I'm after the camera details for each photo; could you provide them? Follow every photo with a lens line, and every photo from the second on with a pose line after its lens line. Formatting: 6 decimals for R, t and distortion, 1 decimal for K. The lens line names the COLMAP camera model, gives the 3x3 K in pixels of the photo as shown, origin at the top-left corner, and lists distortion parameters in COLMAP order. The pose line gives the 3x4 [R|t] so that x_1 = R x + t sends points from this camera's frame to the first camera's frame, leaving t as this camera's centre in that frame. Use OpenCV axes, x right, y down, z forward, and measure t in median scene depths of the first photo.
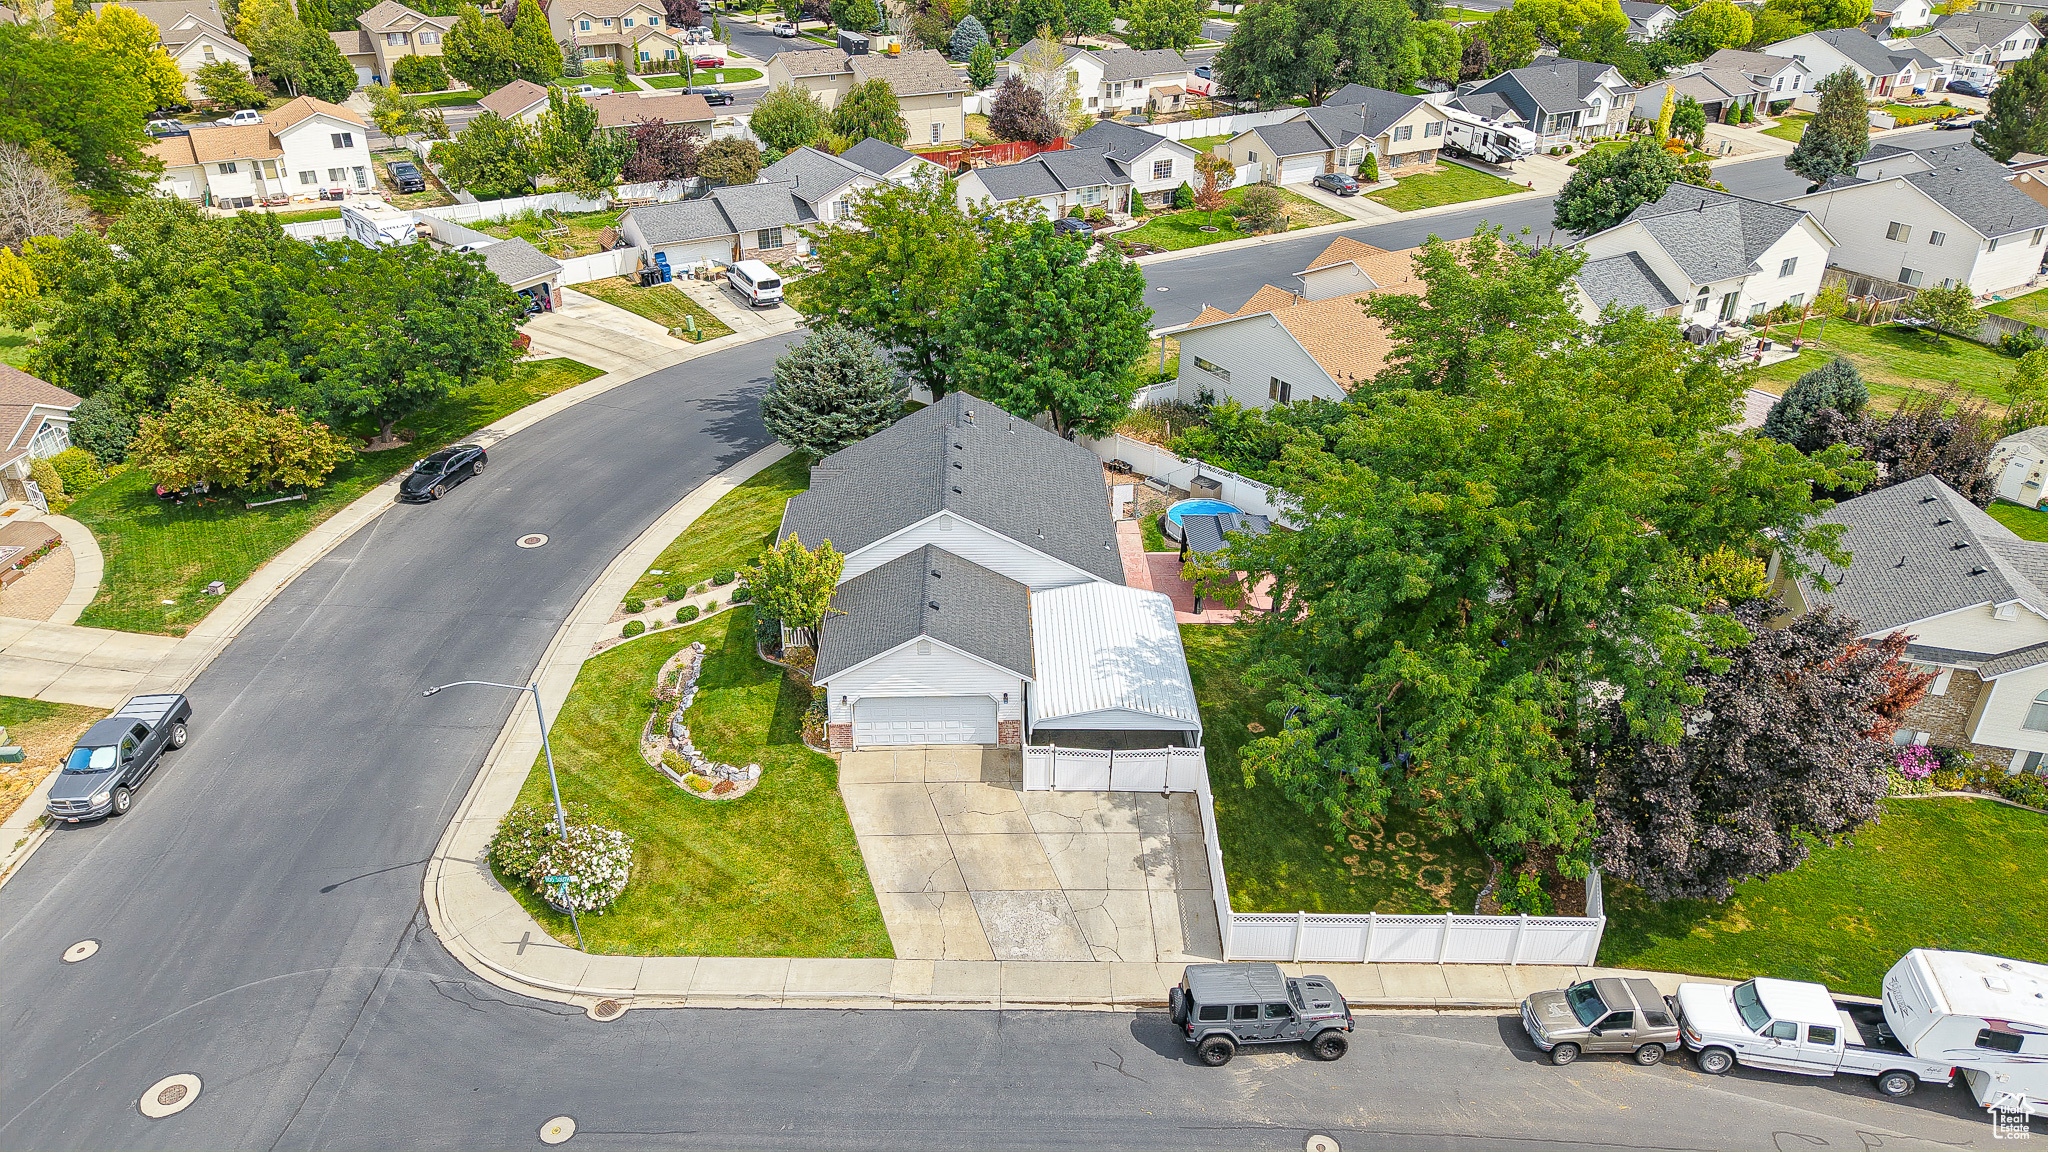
lens RADIAL K [[1369.4, 0, 1018.9], [0, 1369.4, 583.2], [0, 0, 1]] dist [0.029154, -0.029111]
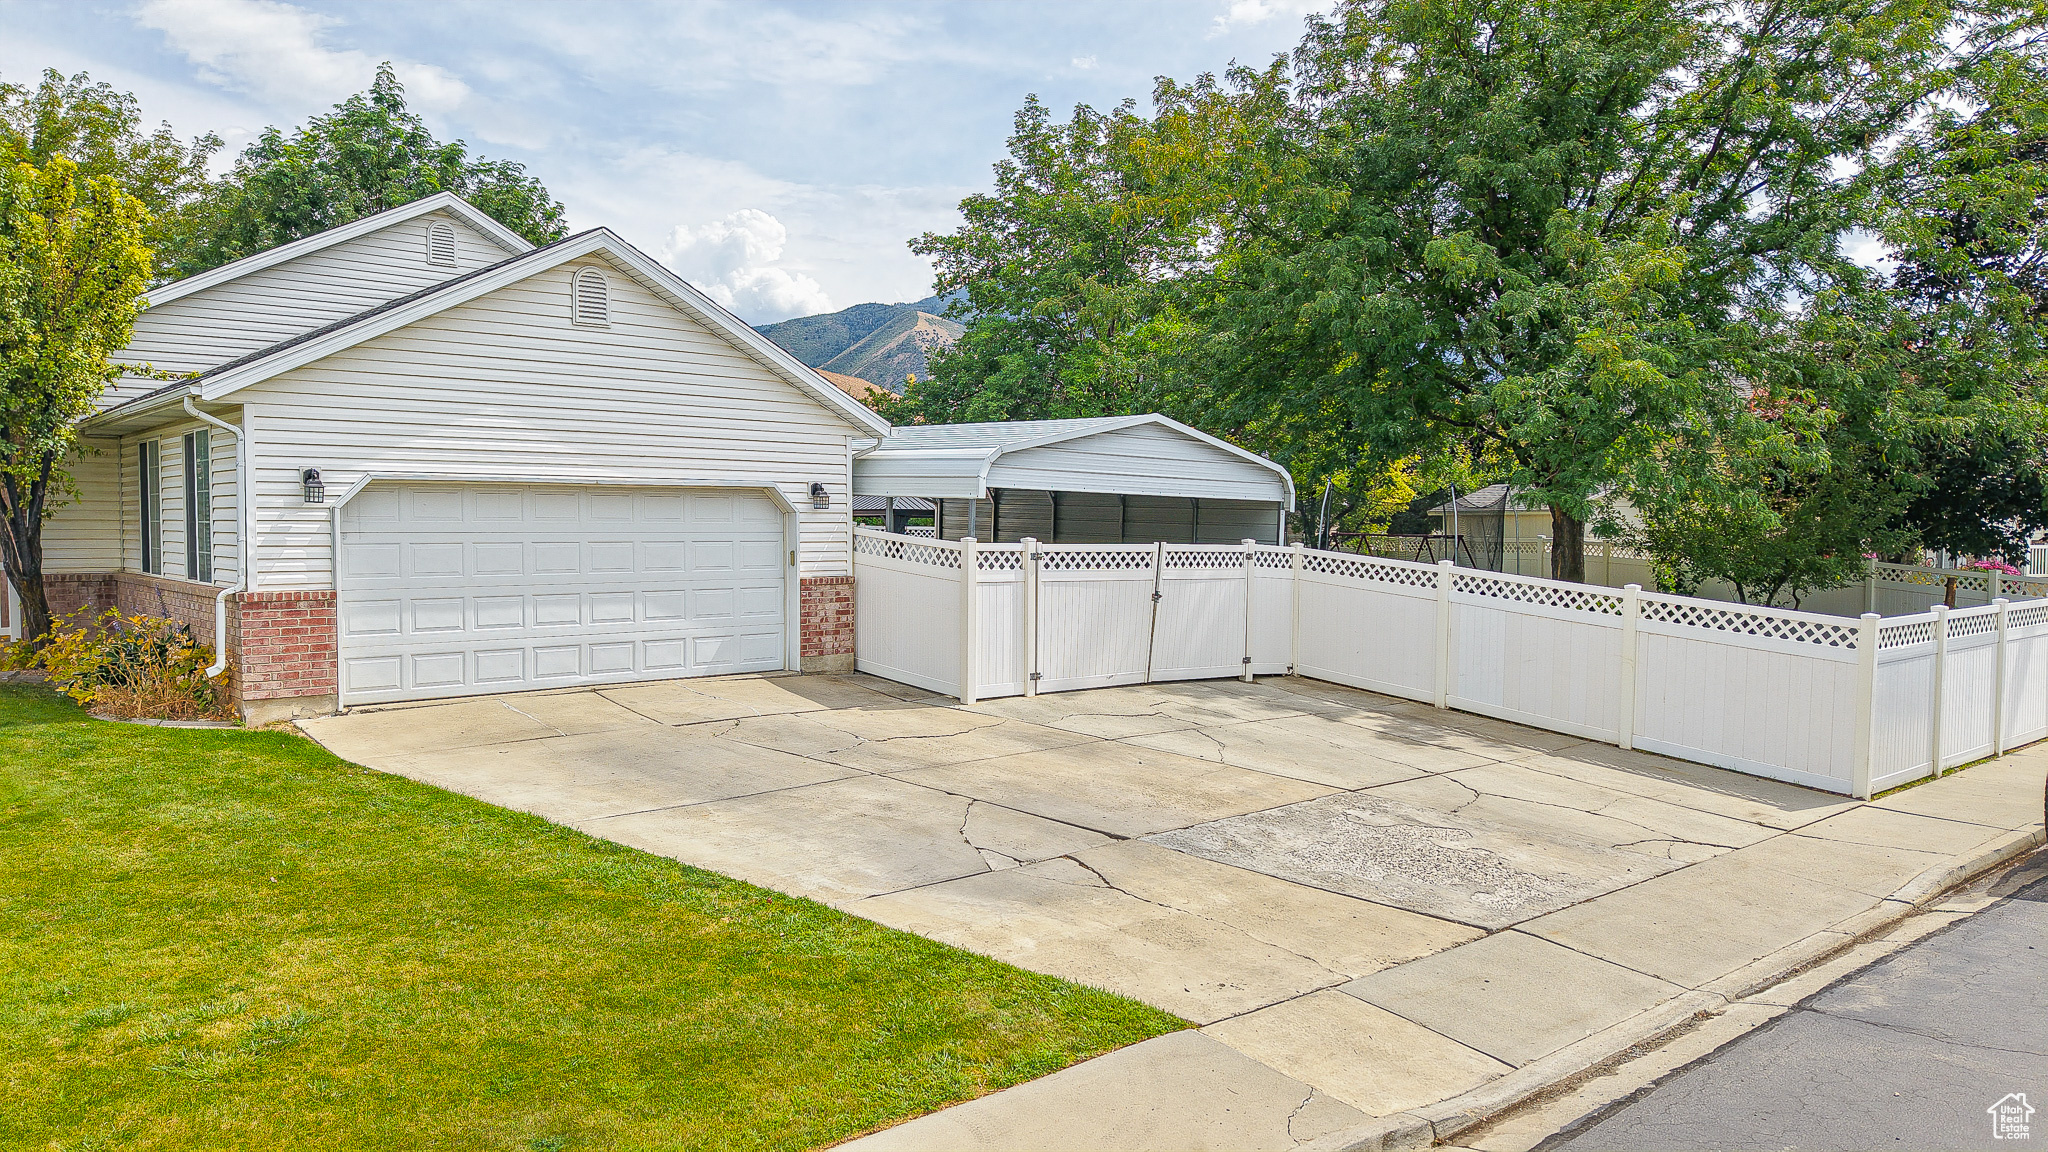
lens RADIAL K [[1402.5, 0, 1019.8], [0, 1402.5, 572.8], [0, 0, 1]] dist [0.018201, -0.004925]
pose [[0.755669, -0.022403, 0.654570, -0.218286], [0.314053, 0.889420, -0.332118, 0.256192], [-0.574748, 0.456541, 0.679143, 0.797157]]
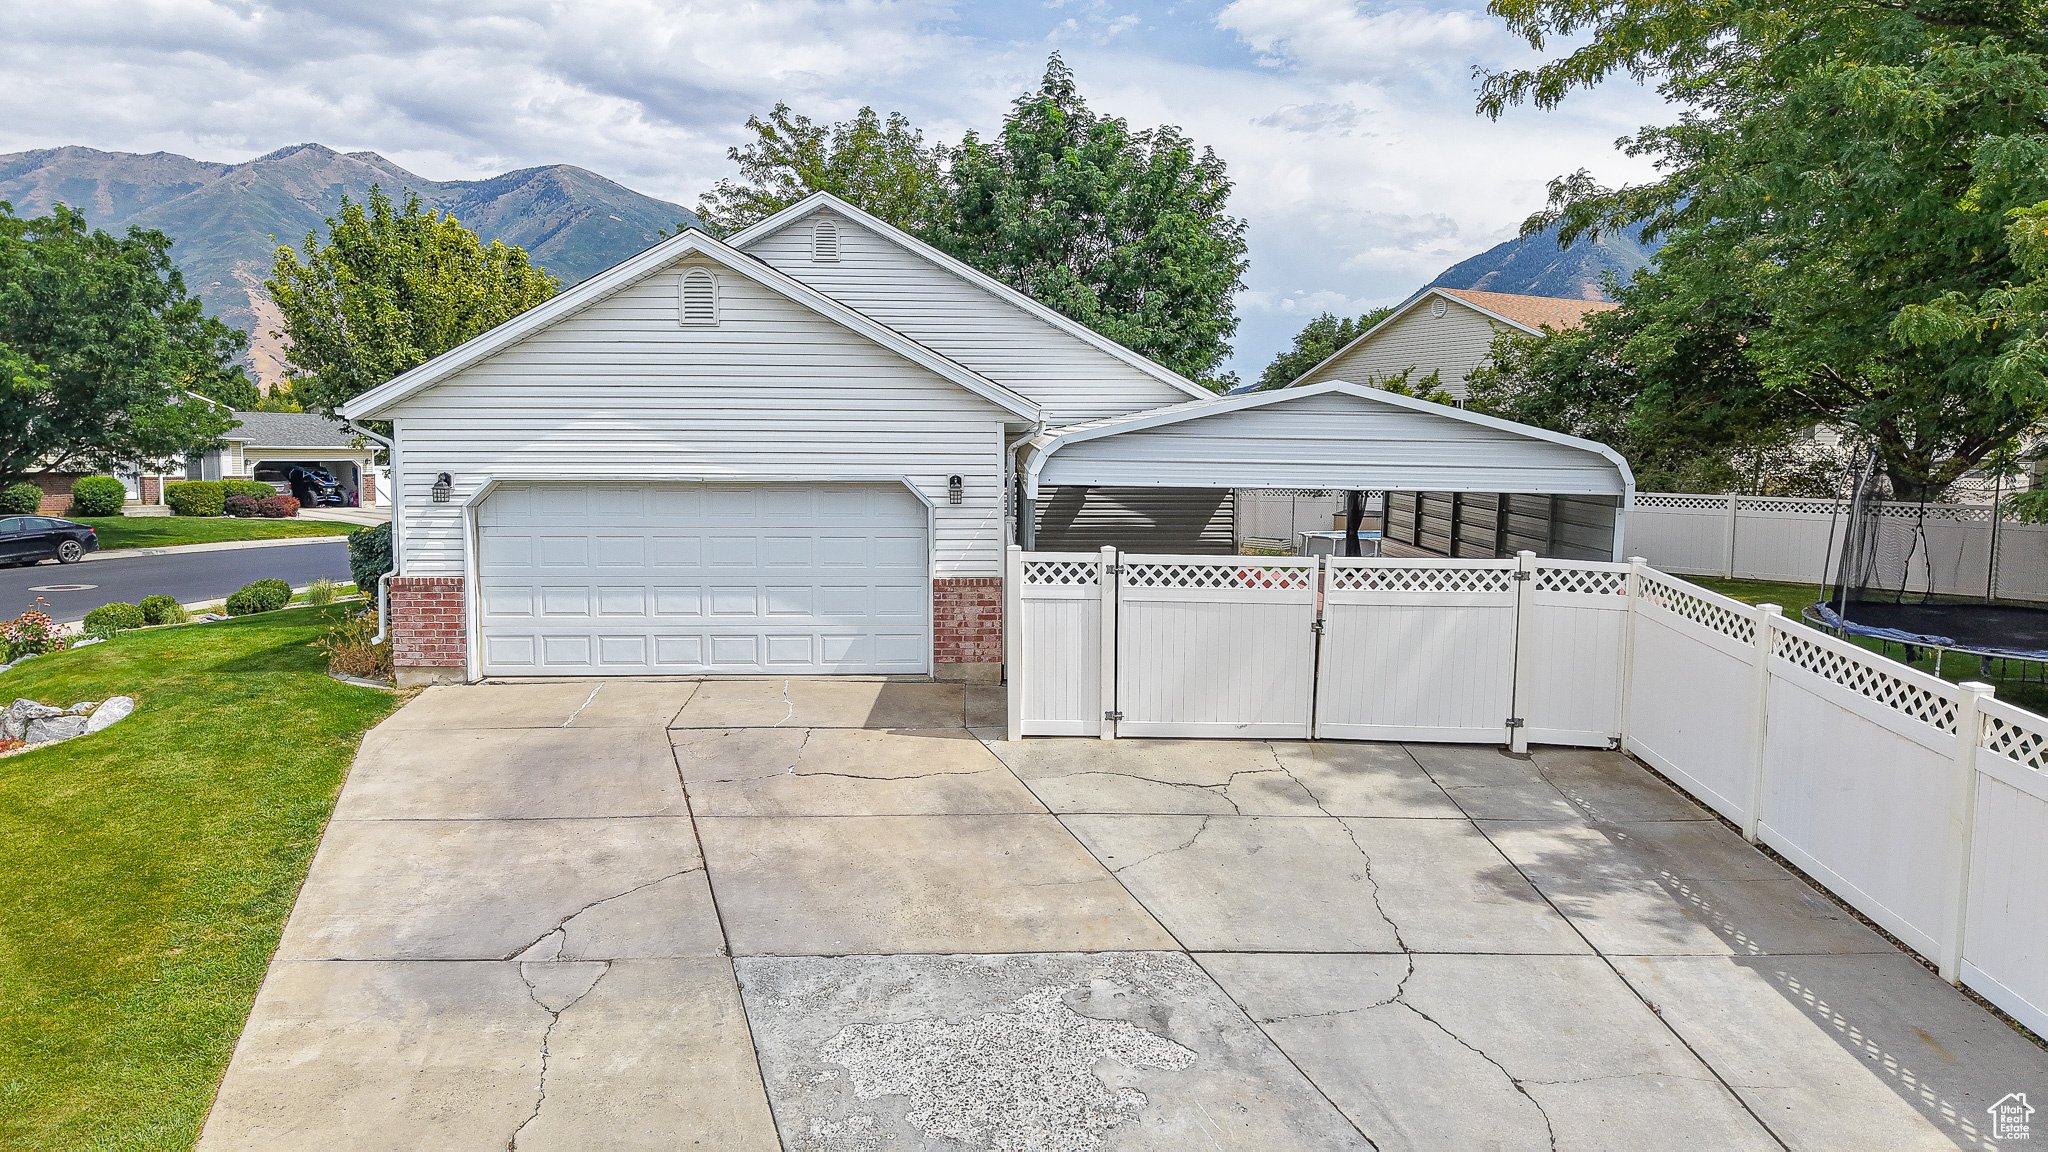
lens RADIAL K [[1386.6, 0, 1023.1], [0, 1386.6, 565.0], [0, 0, 1]] dist [0.047873, -0.076421]
pose [[0.999998, -0.000097, -0.002144, 0.007472], [-0.000790, 0.912143, -0.409870, 0.252320], [0.001996, 0.409871, 0.912141, 0.771316]]
